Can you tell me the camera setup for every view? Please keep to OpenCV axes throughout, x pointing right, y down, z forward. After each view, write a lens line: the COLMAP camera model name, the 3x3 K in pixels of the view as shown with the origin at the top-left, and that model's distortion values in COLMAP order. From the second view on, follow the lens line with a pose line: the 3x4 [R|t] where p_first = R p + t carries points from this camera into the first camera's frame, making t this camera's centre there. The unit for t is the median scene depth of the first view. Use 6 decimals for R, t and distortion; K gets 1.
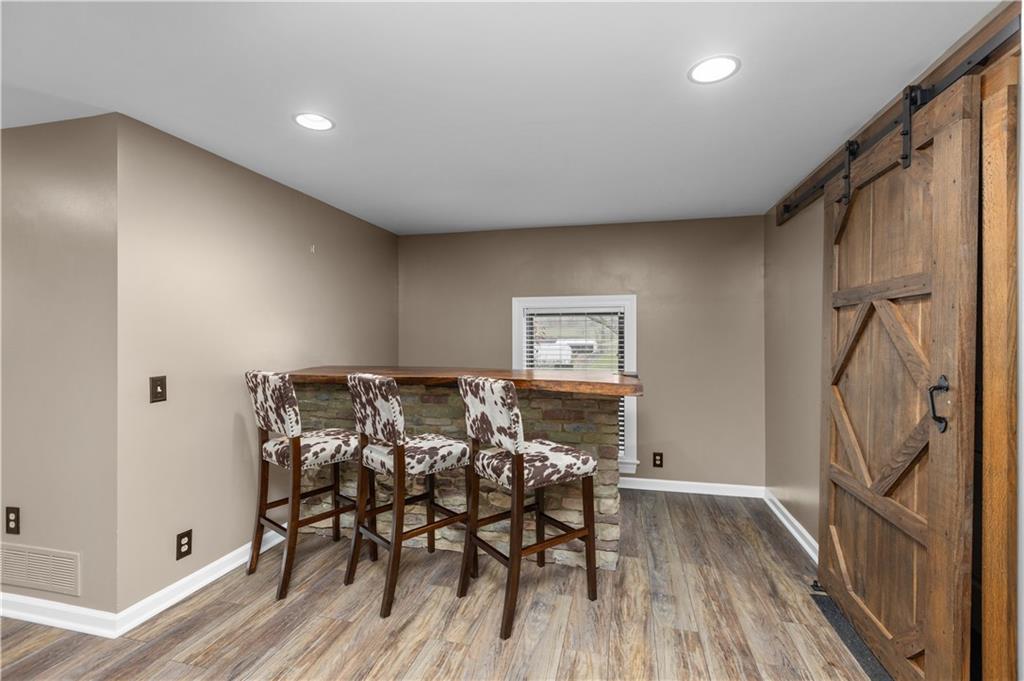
lens RADIAL K [[463.8, 0, 513.2], [0, 463.8, 342.2], [0, 0, 1]] dist [0.000917, -0.001190]
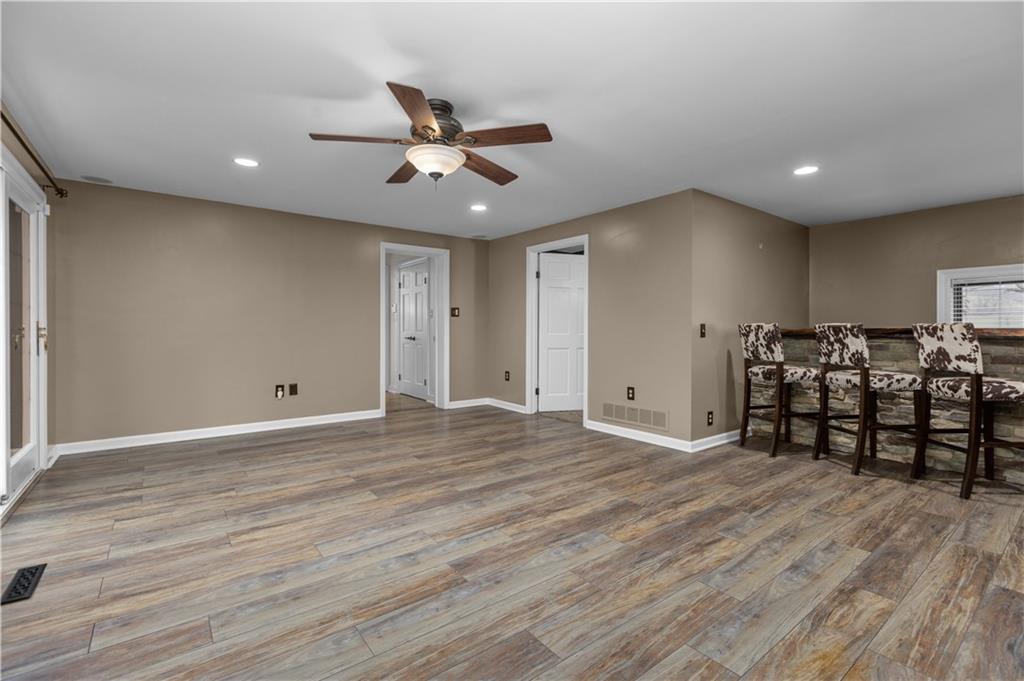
lens RADIAL K [[463.8, 0, 509.5], [0, 463.8, 331.8], [0, 0, 1]] dist [0.000917, -0.001190]
pose [[0.779298, 0.005064, -0.626634, -0.192618], [-0.007115, 0.999974, -0.000767, 0.107820], [0.626614, 0.005056, 0.779314, -0.898748]]
